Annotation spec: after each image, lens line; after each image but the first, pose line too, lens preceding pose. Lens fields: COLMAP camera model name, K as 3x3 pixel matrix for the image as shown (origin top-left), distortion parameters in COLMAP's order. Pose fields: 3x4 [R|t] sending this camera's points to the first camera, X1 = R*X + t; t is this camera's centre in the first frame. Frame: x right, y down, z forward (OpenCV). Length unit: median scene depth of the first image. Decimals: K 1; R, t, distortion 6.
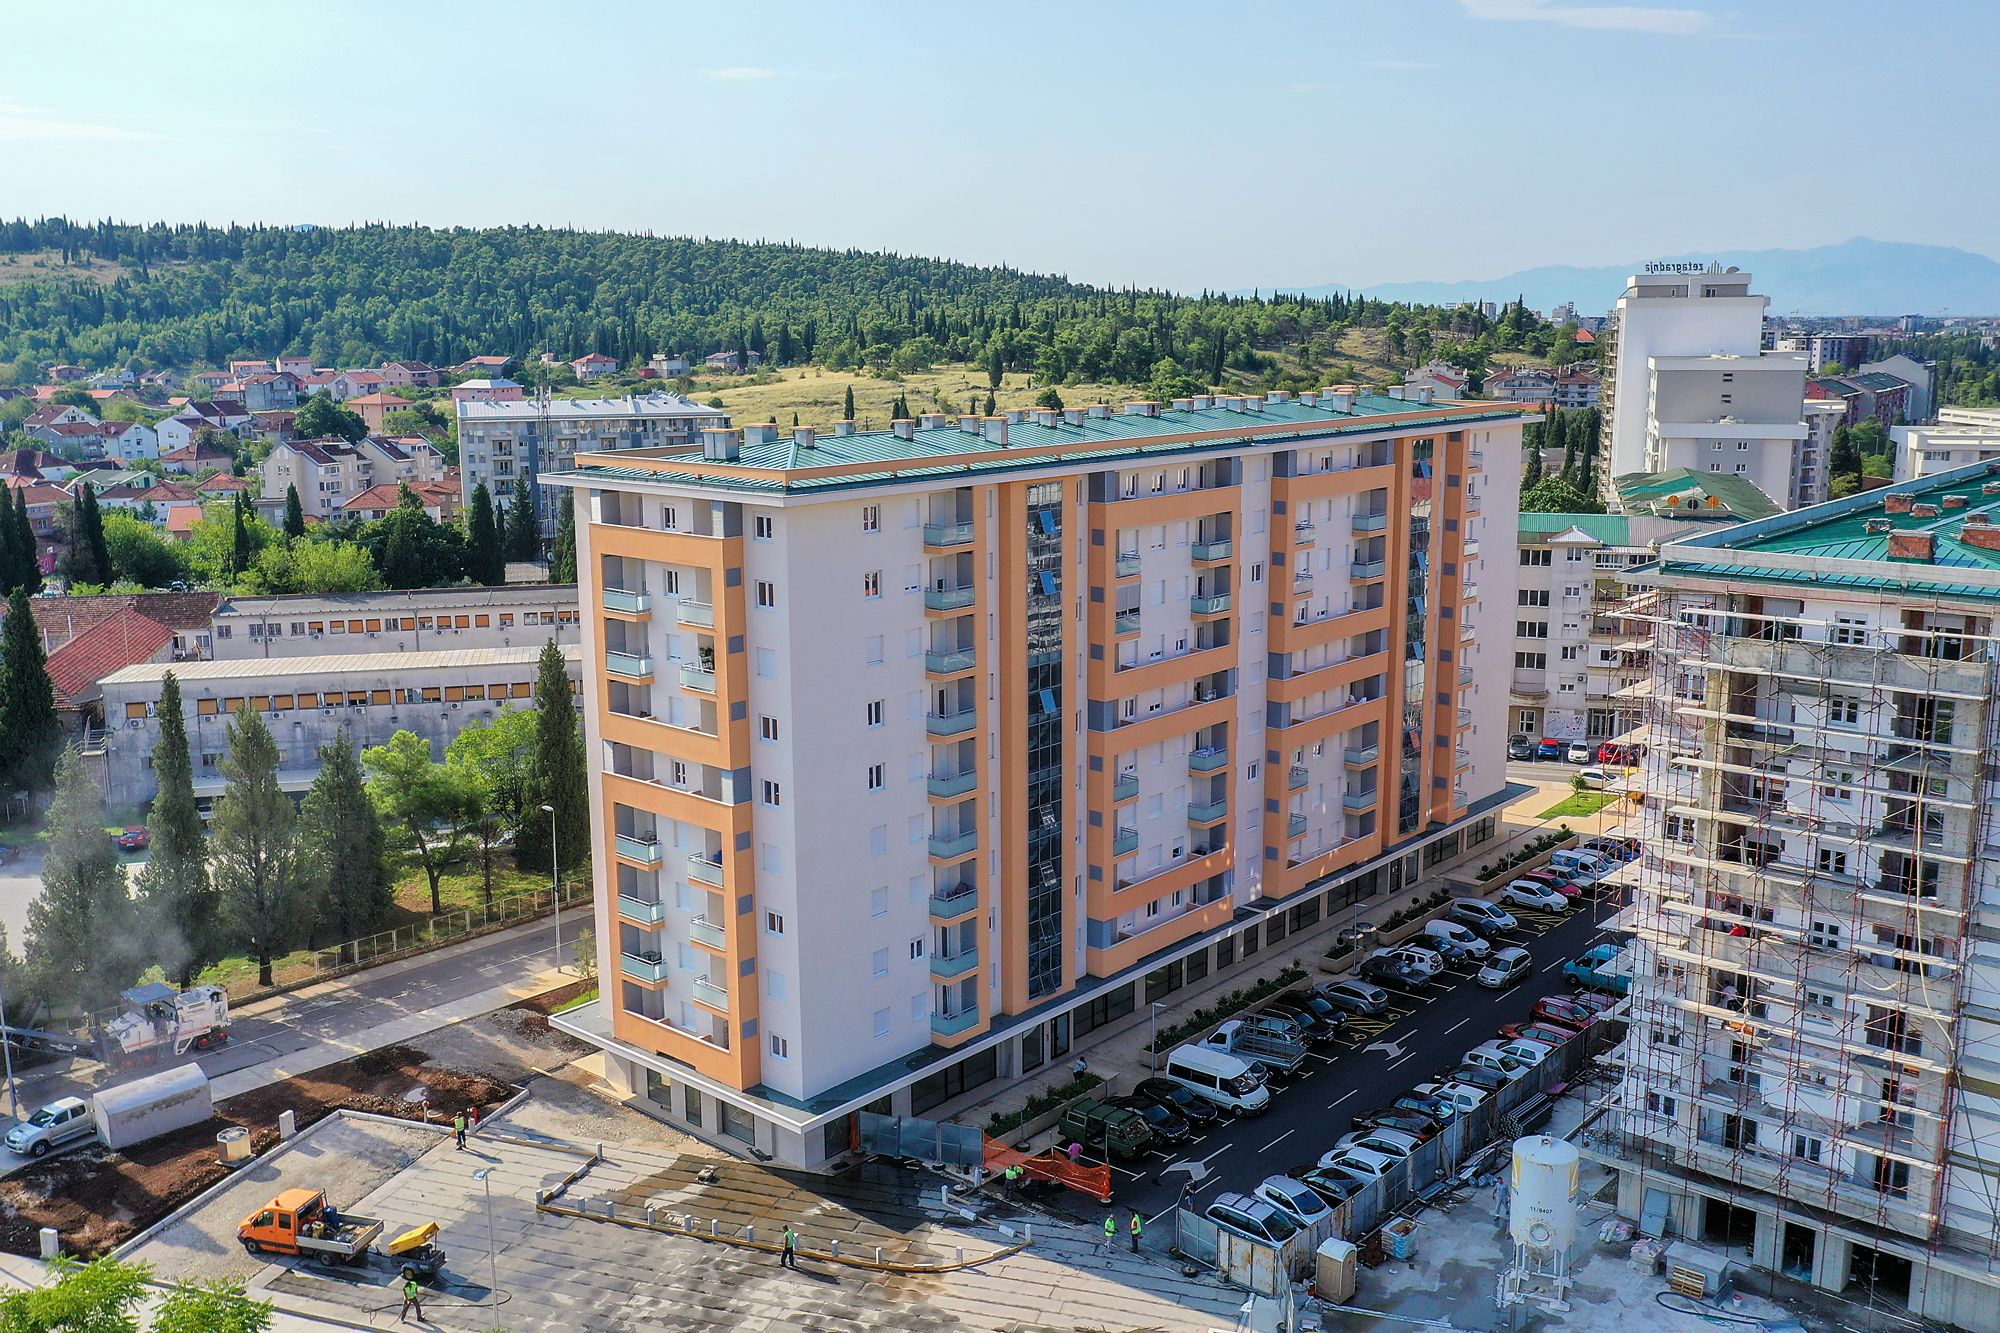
lens RADIAL K [[1741.9, 0, 991.5], [0, 1741.9, 668.3], [0, 0, 1]] dist [0.006159, 0.026237]
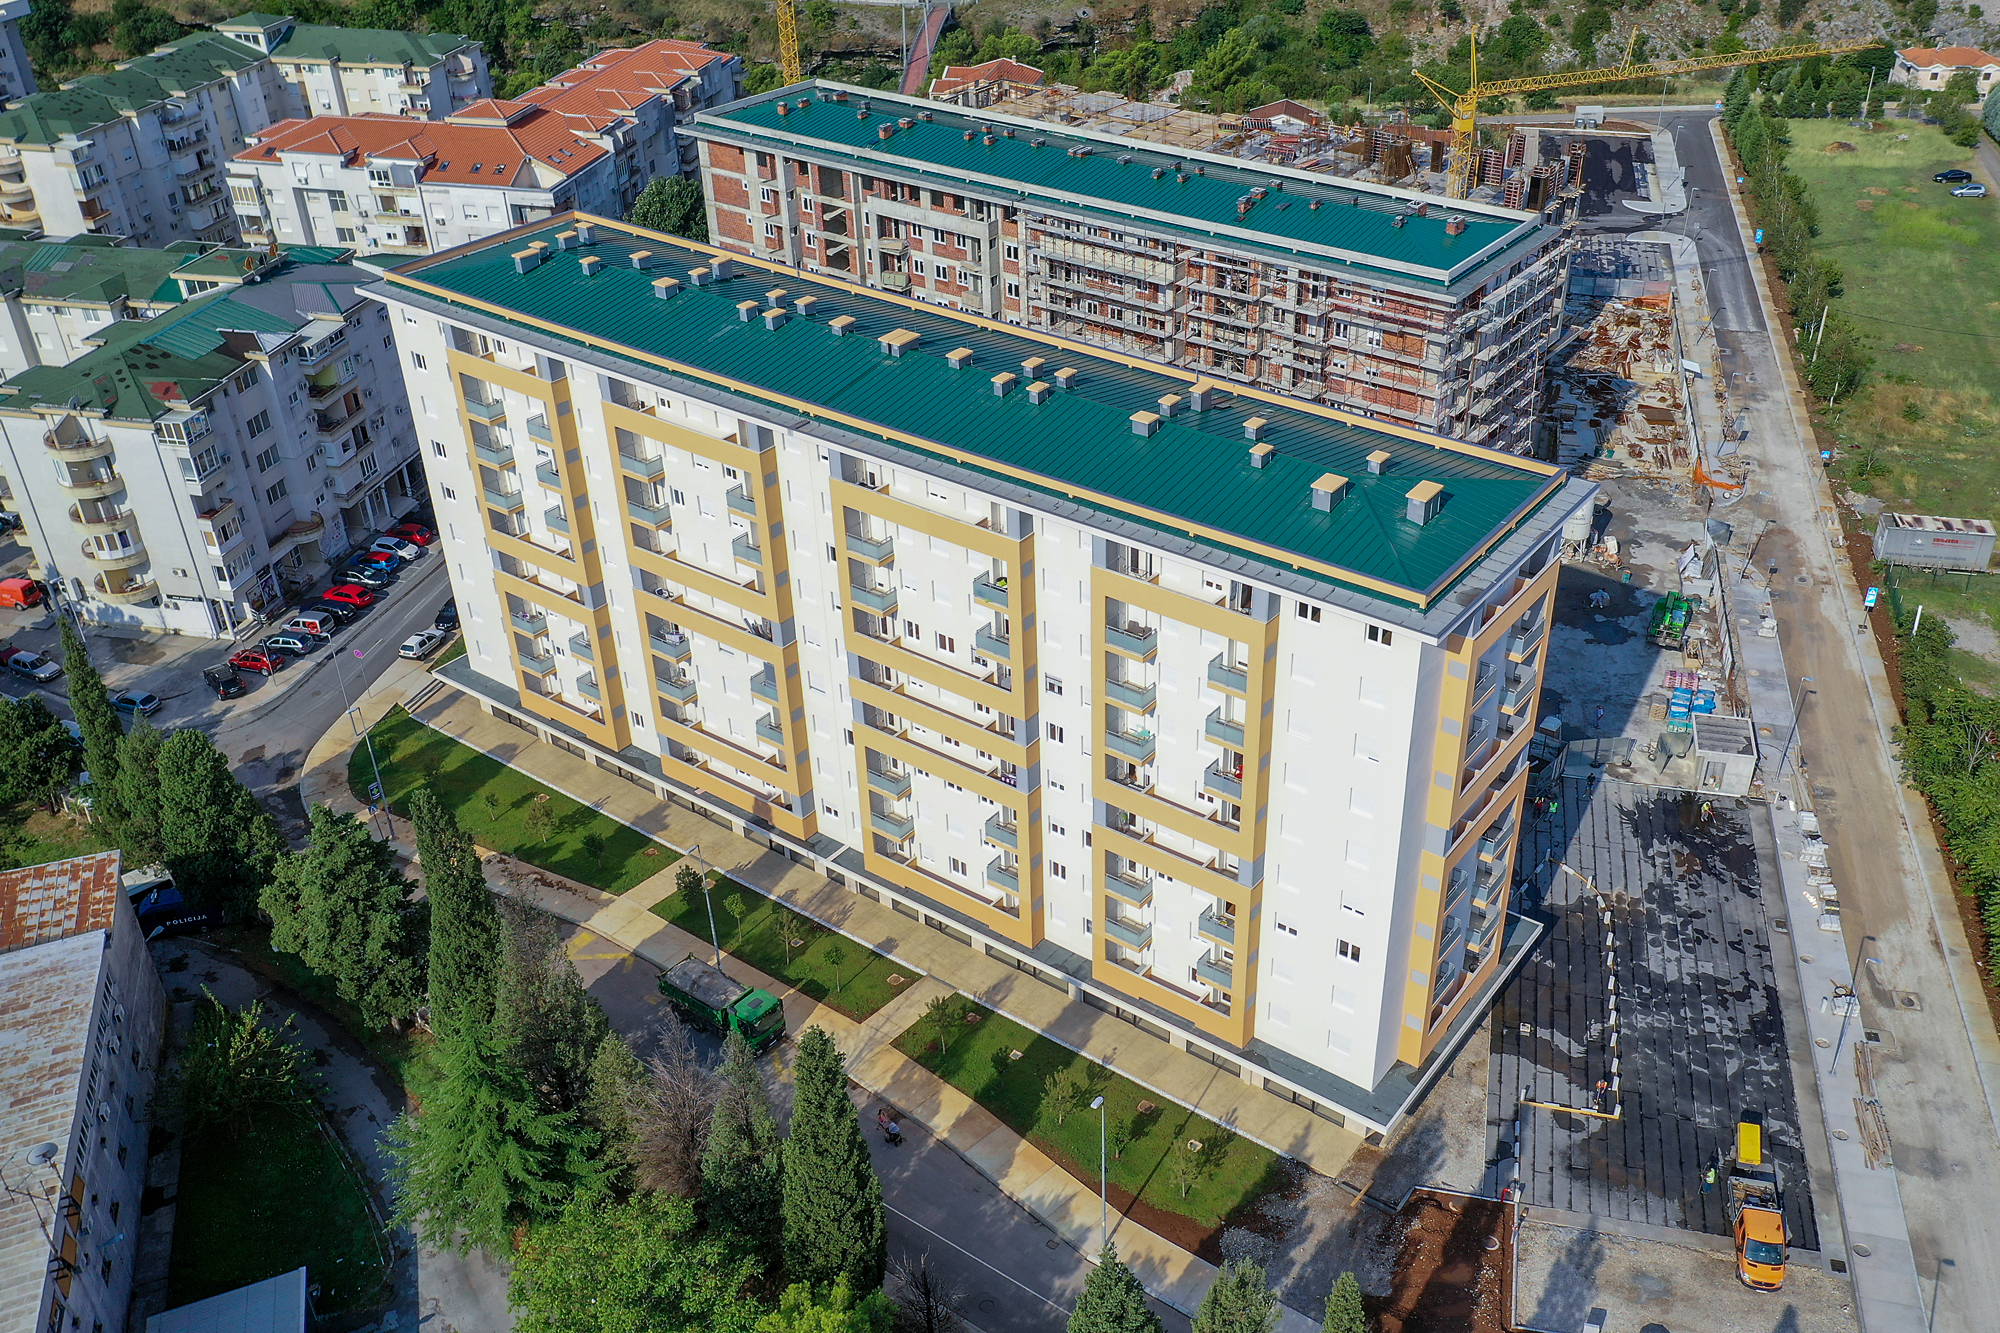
lens RADIAL K [[1741.9, 0, 1066.2], [0, 1741.9, 671.4], [0, 0, 1]] dist [0.006159, 0.026237]
pose [[-0.102447, -0.530868, 0.841239, -0.912882], [0.202643, 0.816817, 0.540134, -0.567512], [-0.973879, 0.225806, 0.023896, 1.091488]]
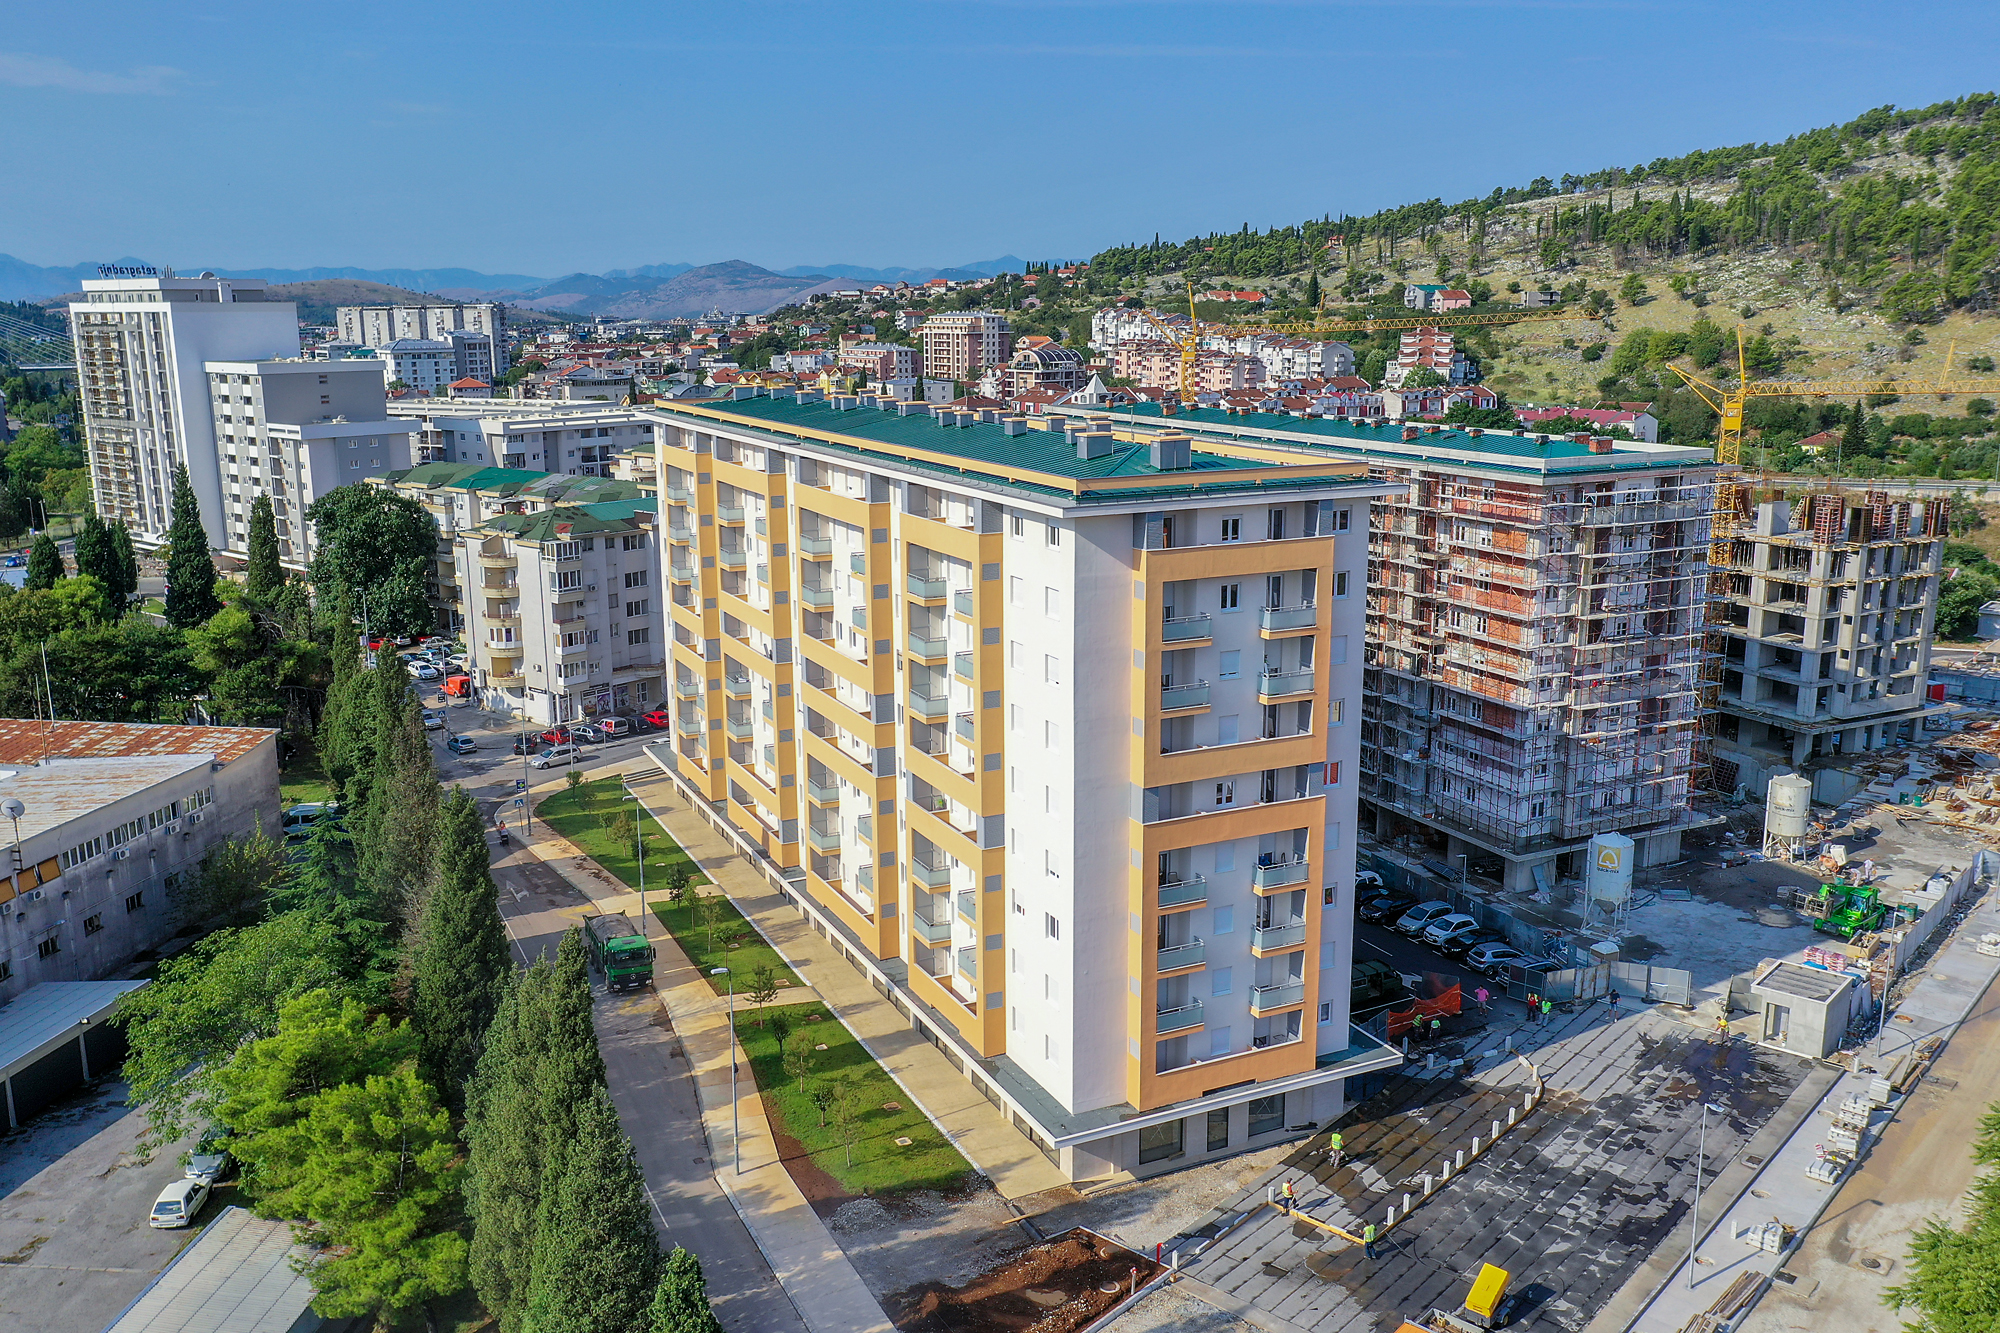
lens RADIAL K [[1635.7, 0, 995.6], [0, 1635.7, 674.2], [0, 0, 1]] dist [0.014437, 0.002656]
pose [[0.395786, -0.197181, 0.896924, -0.938056], [0.186431, 0.973591, 0.131769, -0.133824], [-0.899220, 0.115063, 0.422095, 0.659277]]
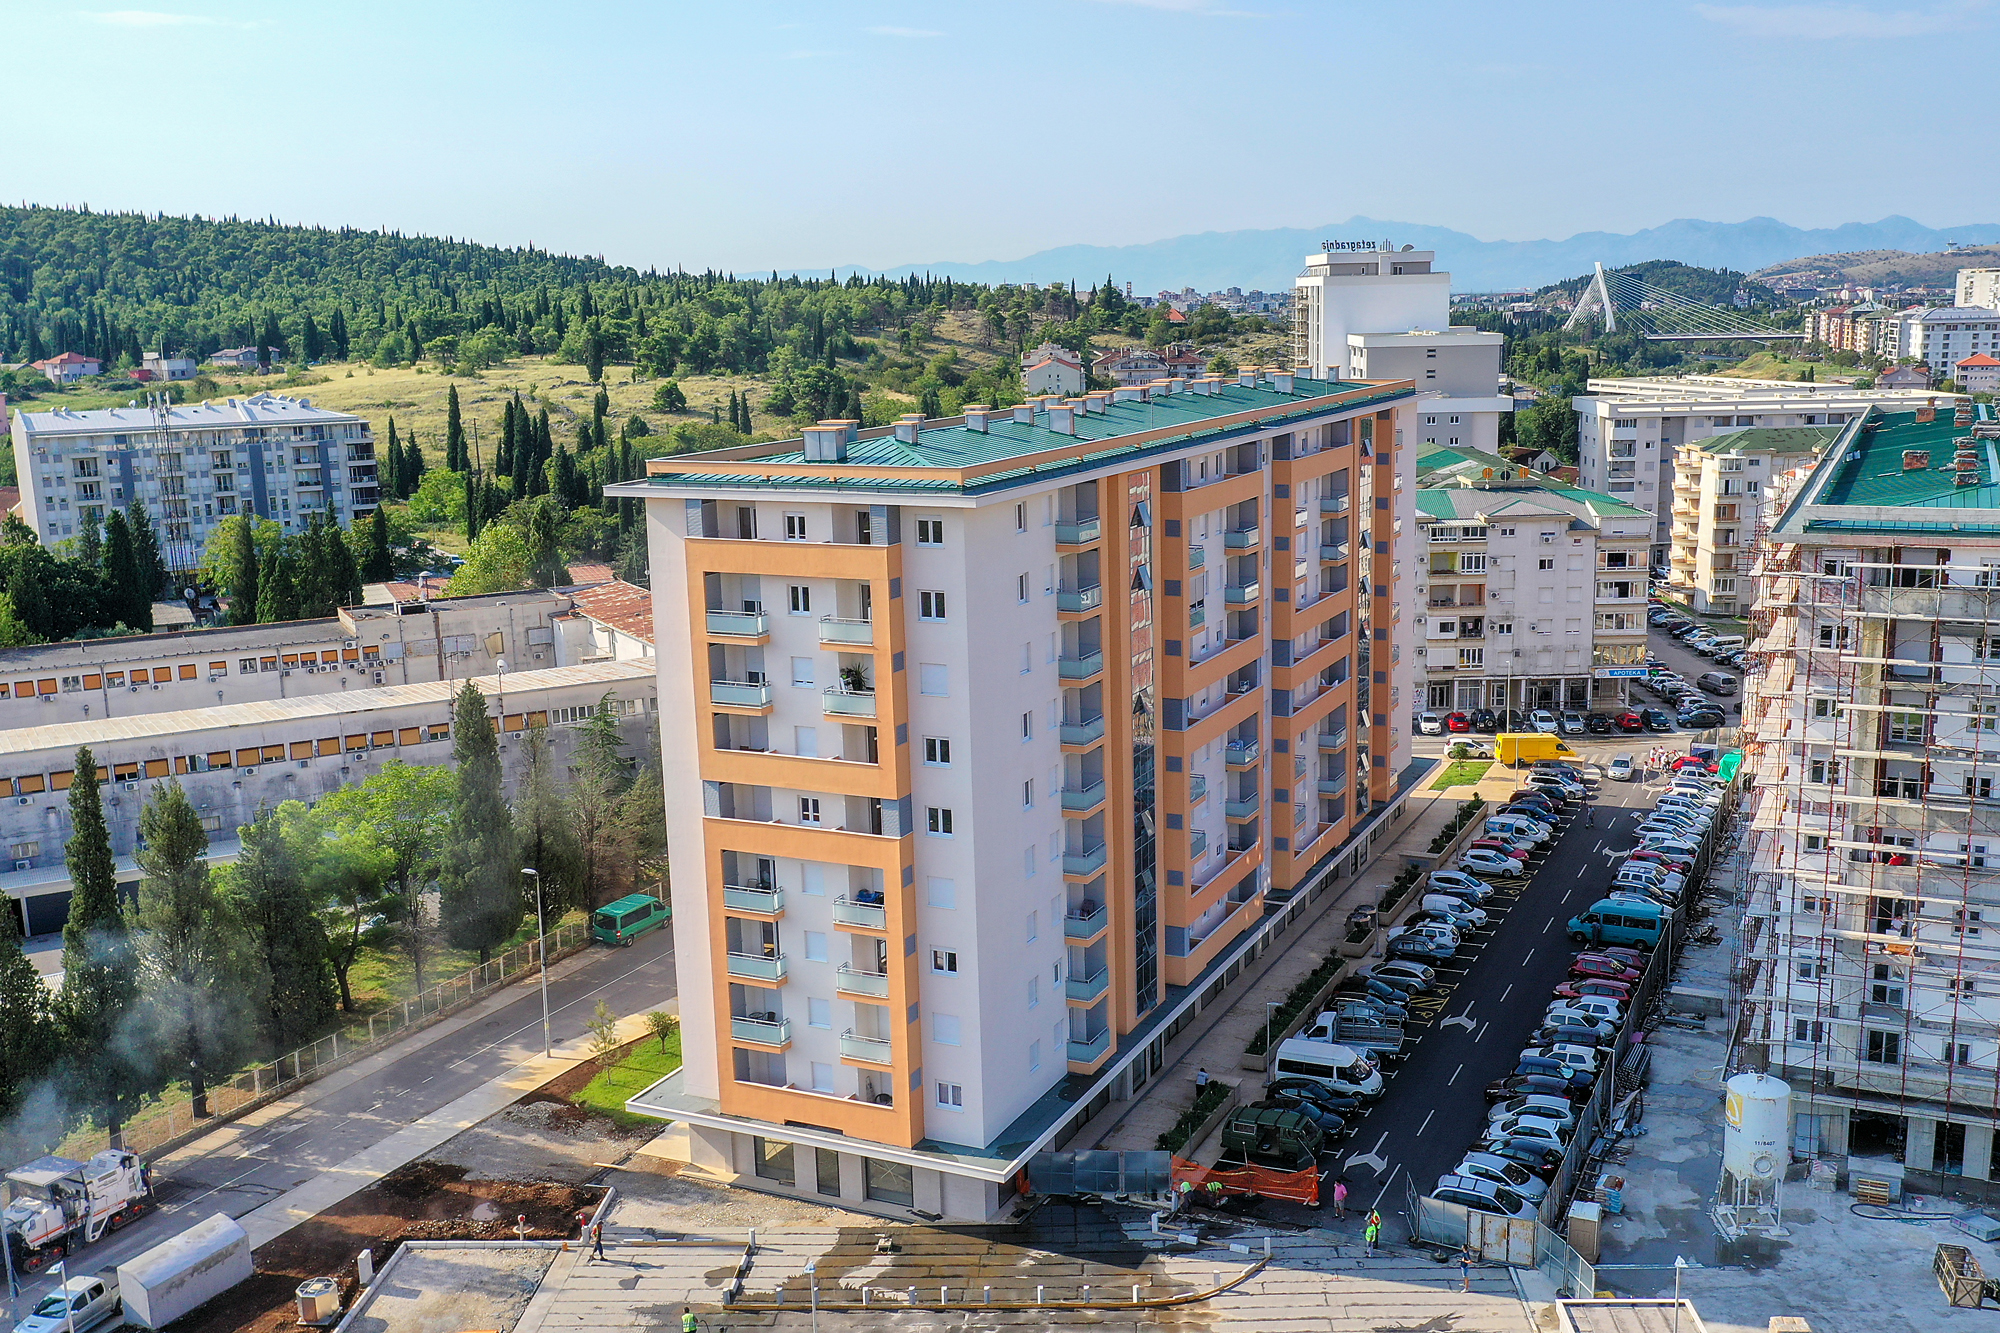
lens RADIAL K [[1870.8, 0, 1059.2], [0, 1870.8, 688.1], [0, 0, 1]] dist [0.019999, 0.000000]
pose [[0.955119, -0.072182, 0.287293, -0.300437], [0.070800, 0.997375, 0.015212, -0.007368], [-0.287637, 0.005811, 0.957722, 0.029373]]
